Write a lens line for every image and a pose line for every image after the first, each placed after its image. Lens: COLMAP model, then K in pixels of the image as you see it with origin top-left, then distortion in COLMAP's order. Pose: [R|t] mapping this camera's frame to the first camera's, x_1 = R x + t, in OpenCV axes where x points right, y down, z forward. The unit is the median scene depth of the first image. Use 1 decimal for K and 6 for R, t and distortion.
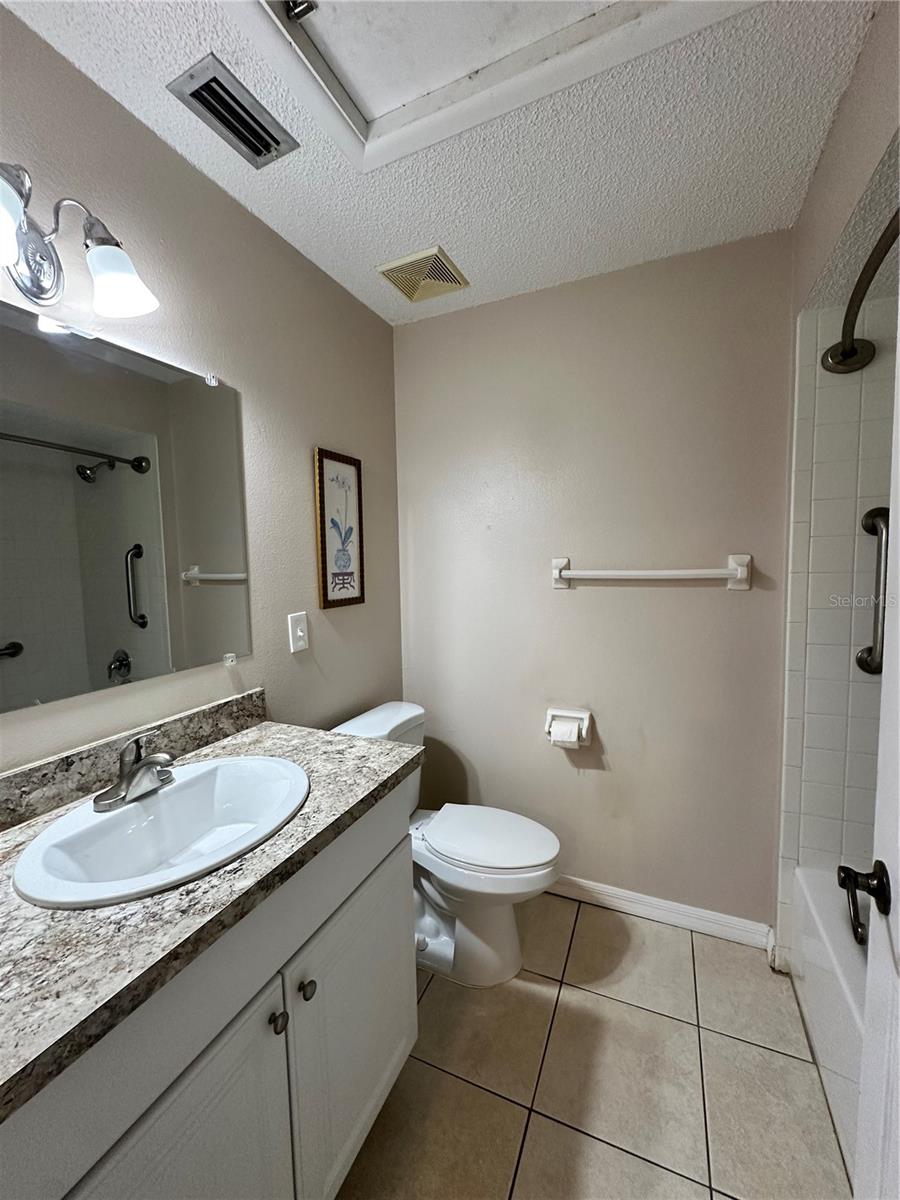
lens RADIAL K [[479.3, 0, 449.9], [0, 479.3, 598.2], [0, 0, 1]] dist [-0.003508, 0.000023]
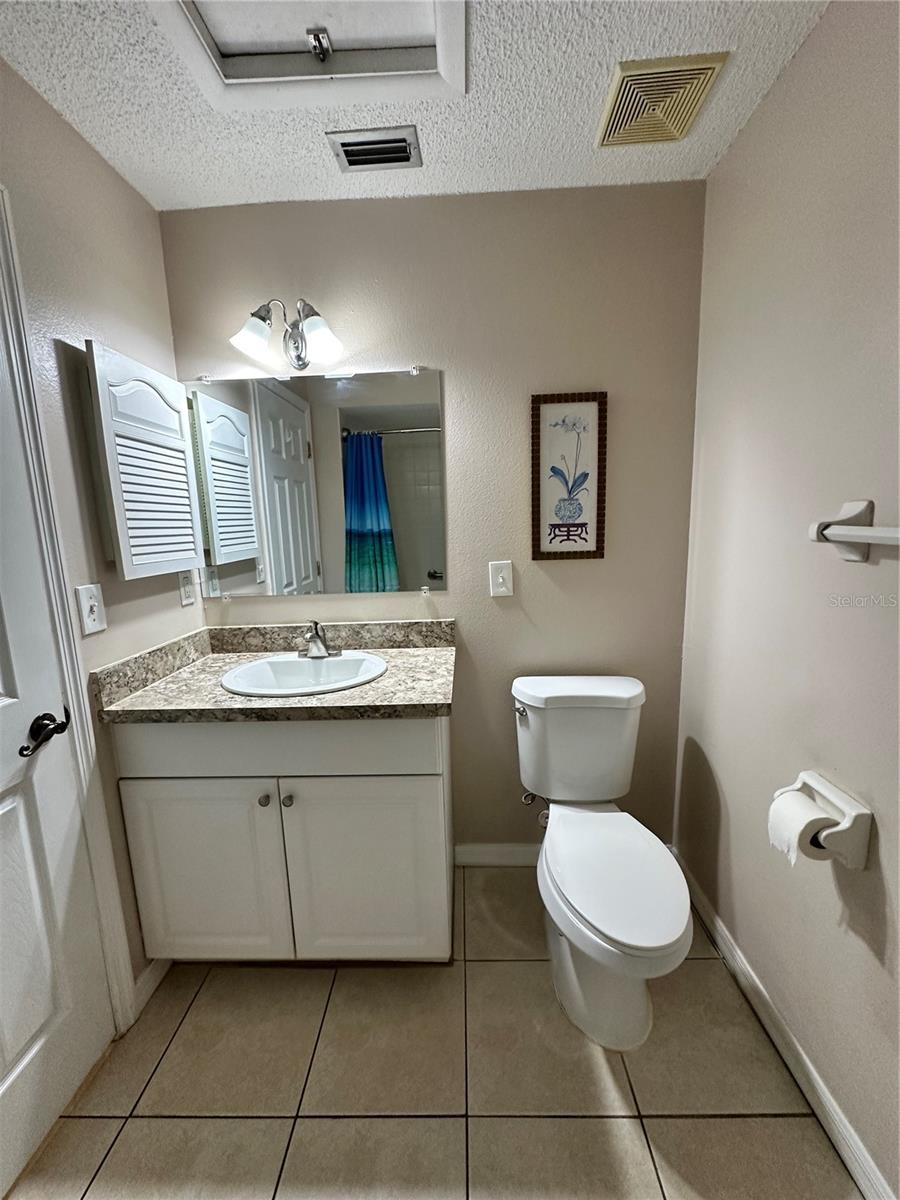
lens RADIAL K [[479.3, 0, 452.2], [0, 479.3, 598.8], [0, 0, 1]] dist [-0.003508, 0.000023]
pose [[0.383558, 0.157373, -0.910009, 0.719562], [-0.049500, 0.987461, 0.149904, -0.047589], [0.922189, -0.012451, 0.386539, 0.537459]]
